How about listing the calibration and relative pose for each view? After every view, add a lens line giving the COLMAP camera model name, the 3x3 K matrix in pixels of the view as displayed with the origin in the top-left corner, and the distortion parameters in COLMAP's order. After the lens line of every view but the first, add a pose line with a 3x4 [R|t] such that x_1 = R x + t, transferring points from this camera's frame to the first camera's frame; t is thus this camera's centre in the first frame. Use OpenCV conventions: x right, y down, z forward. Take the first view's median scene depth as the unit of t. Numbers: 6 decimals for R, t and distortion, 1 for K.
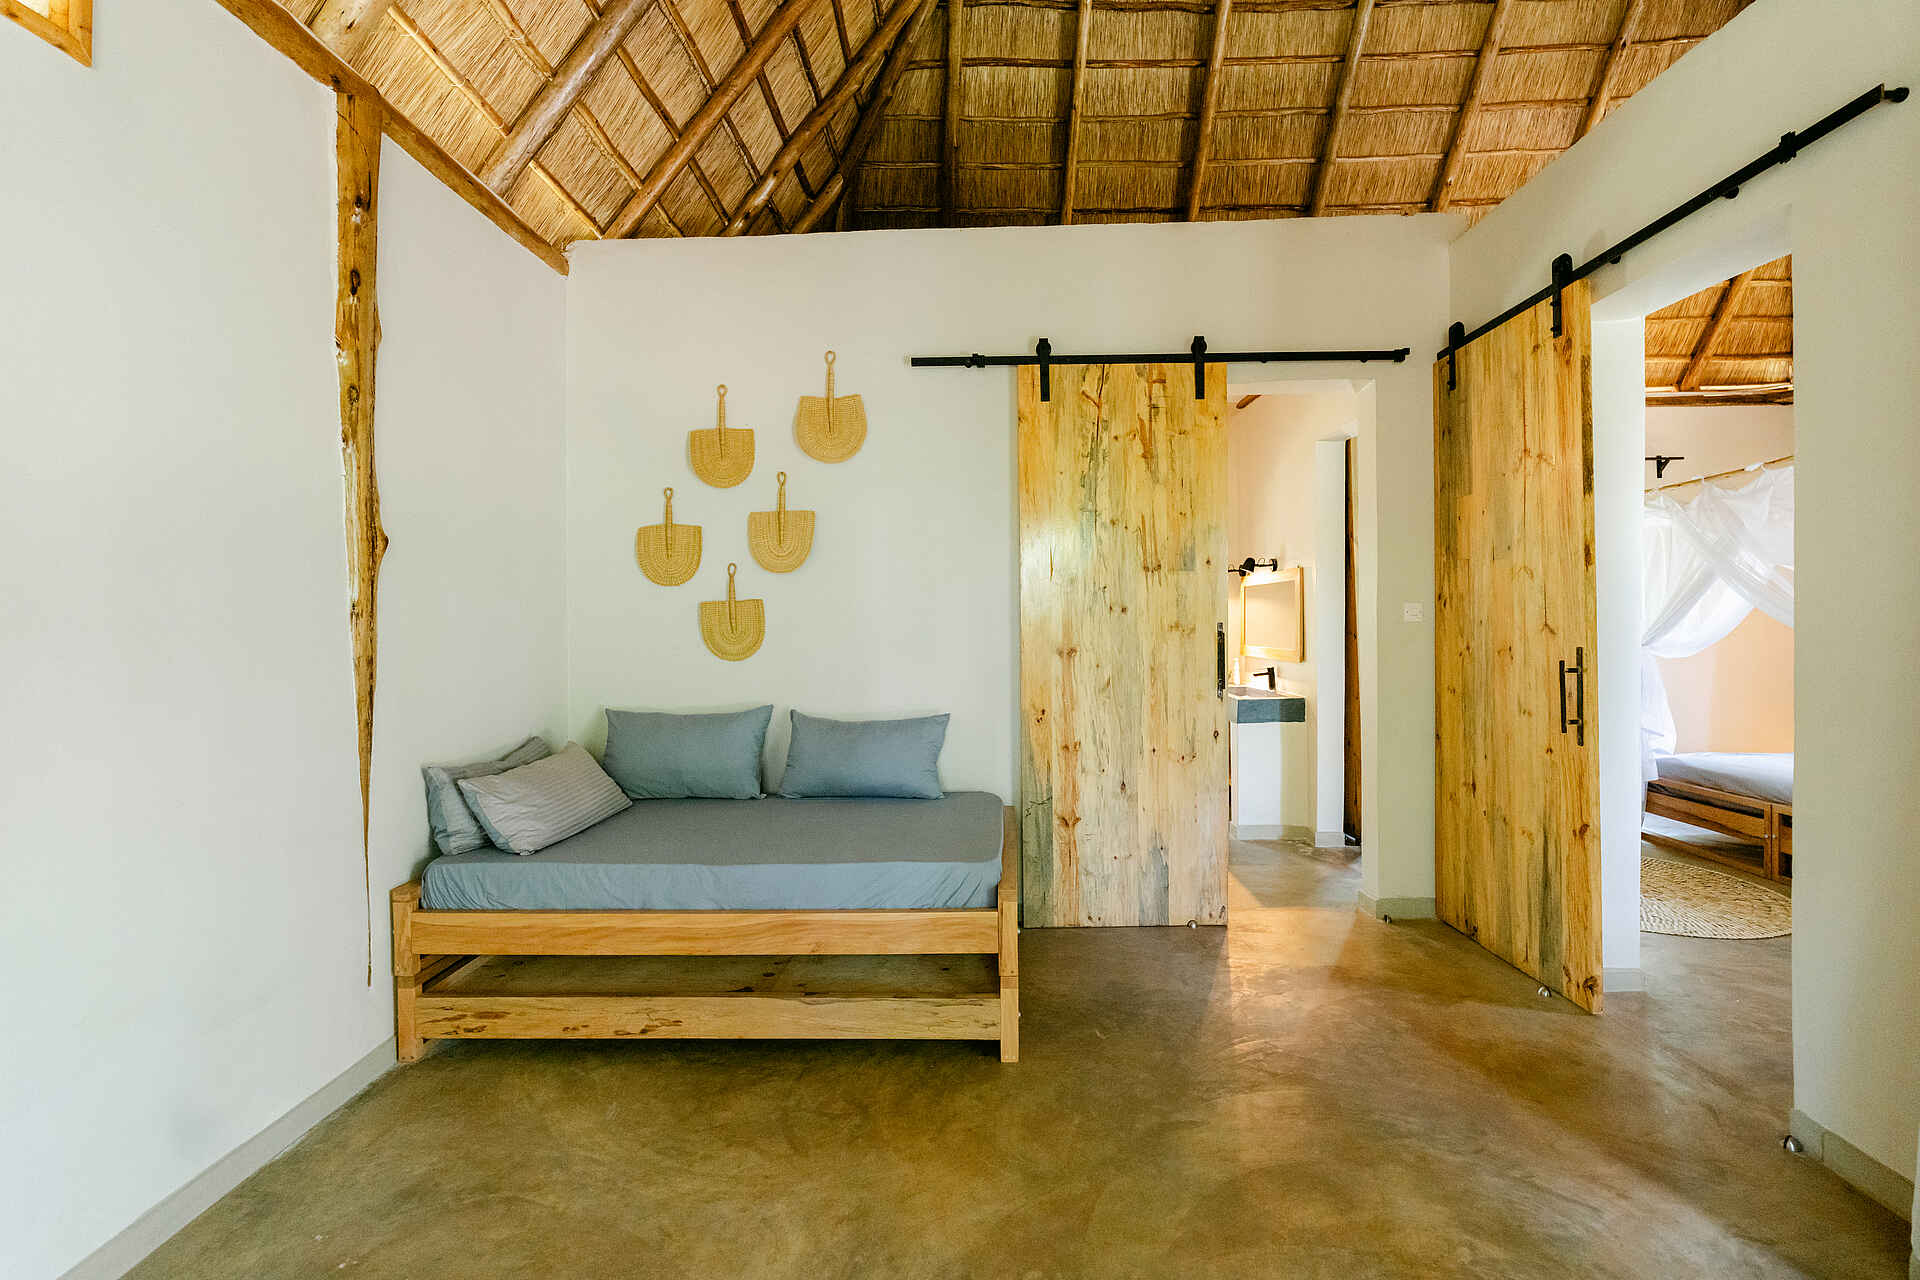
lens RADIAL K [[845.2, 0, 960.0], [0, 845.2, 640.0], [0, 0, 1]] dist [-0.017194, -0.000221]
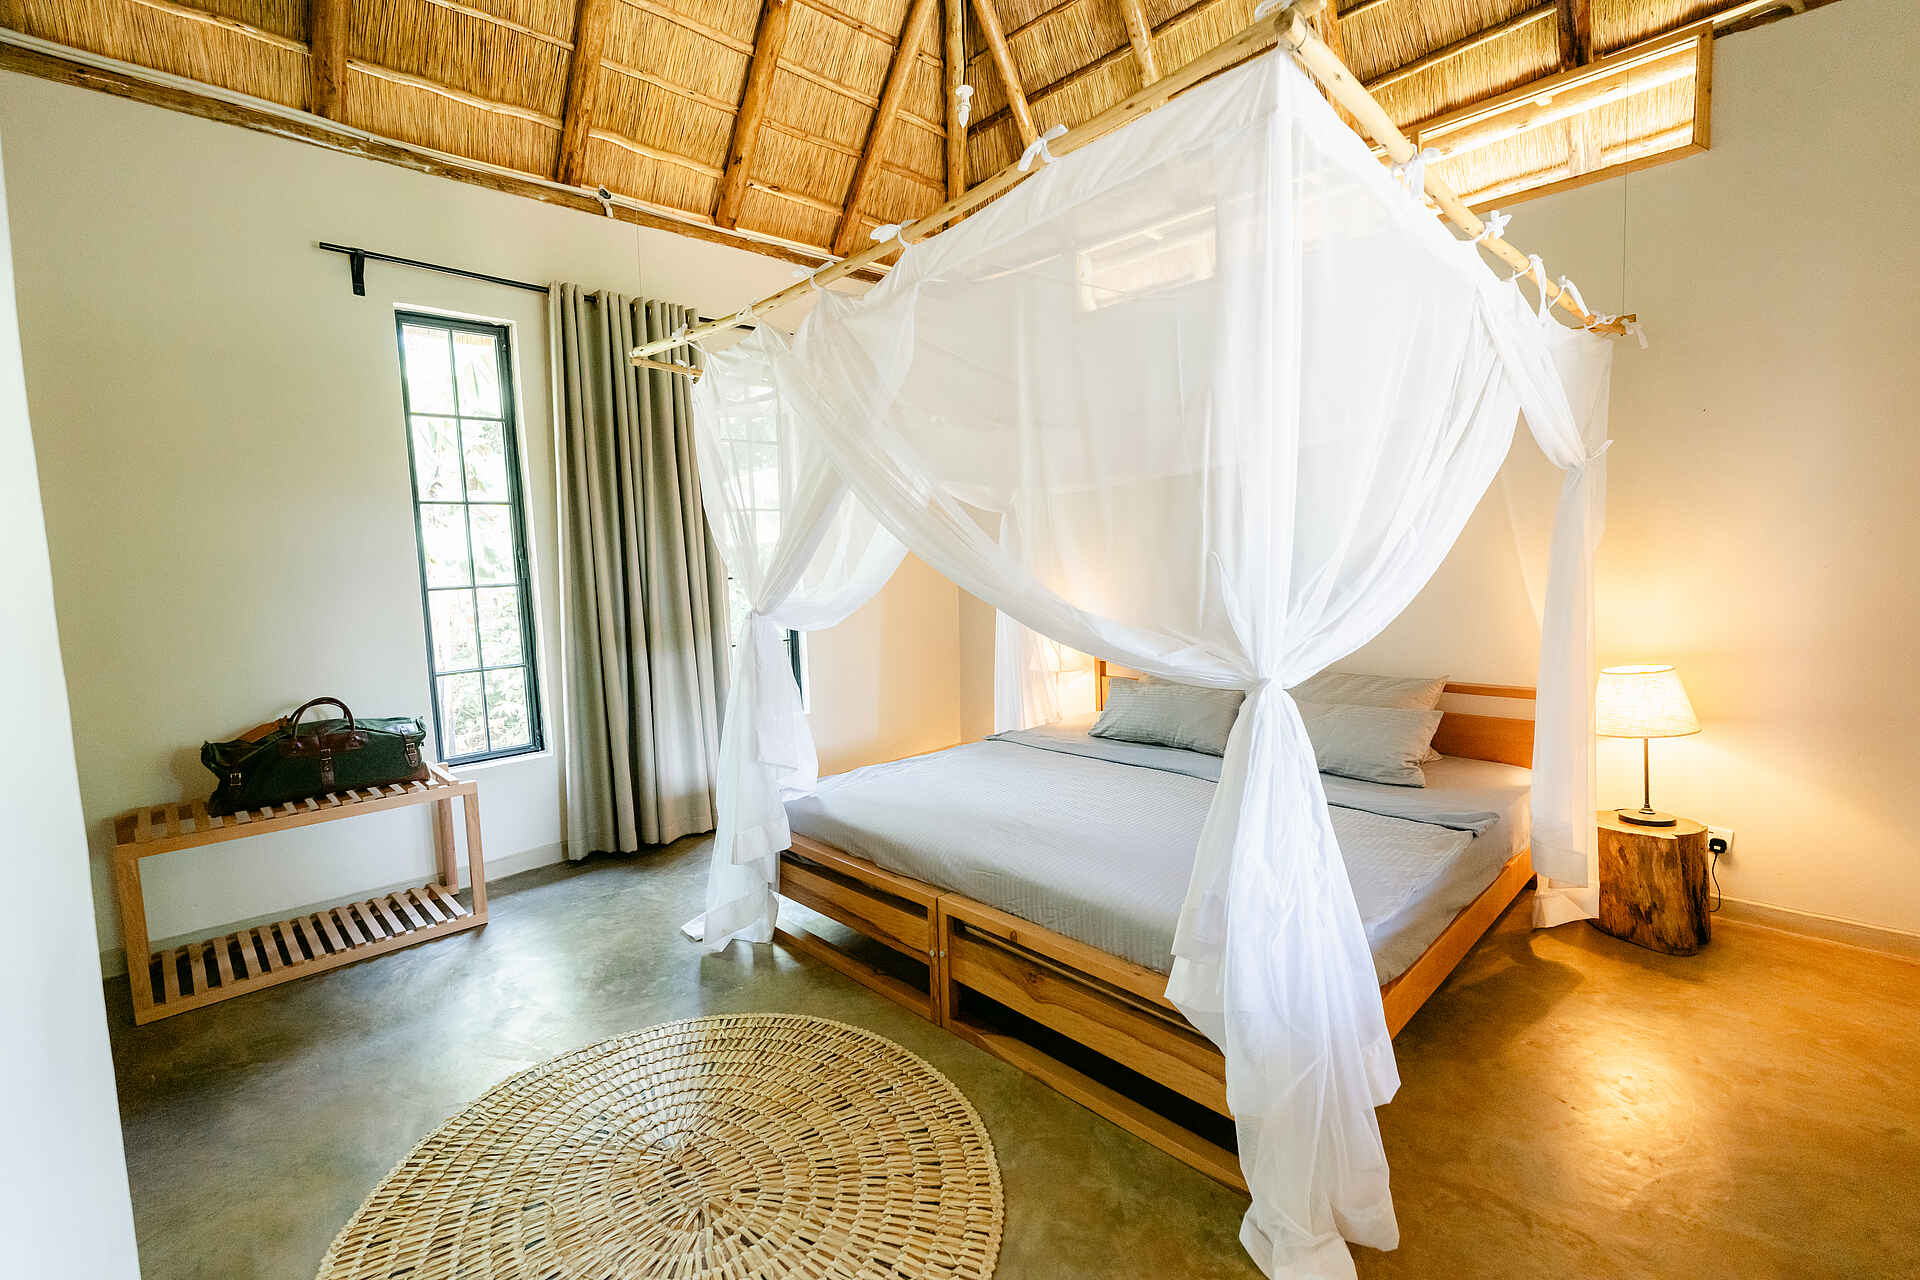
lens RADIAL K [[845.2, 0, 960.0], [0, 845.2, 640.0], [0, 0, 1]] dist [-0.017194, -0.000221]
pose [[0.698149, -0.072210, 0.712302, 0.419995], [0.028246, 0.996904, 0.073377, -0.011531], [-0.715395, -0.031108, 0.698027, 0.421006]]
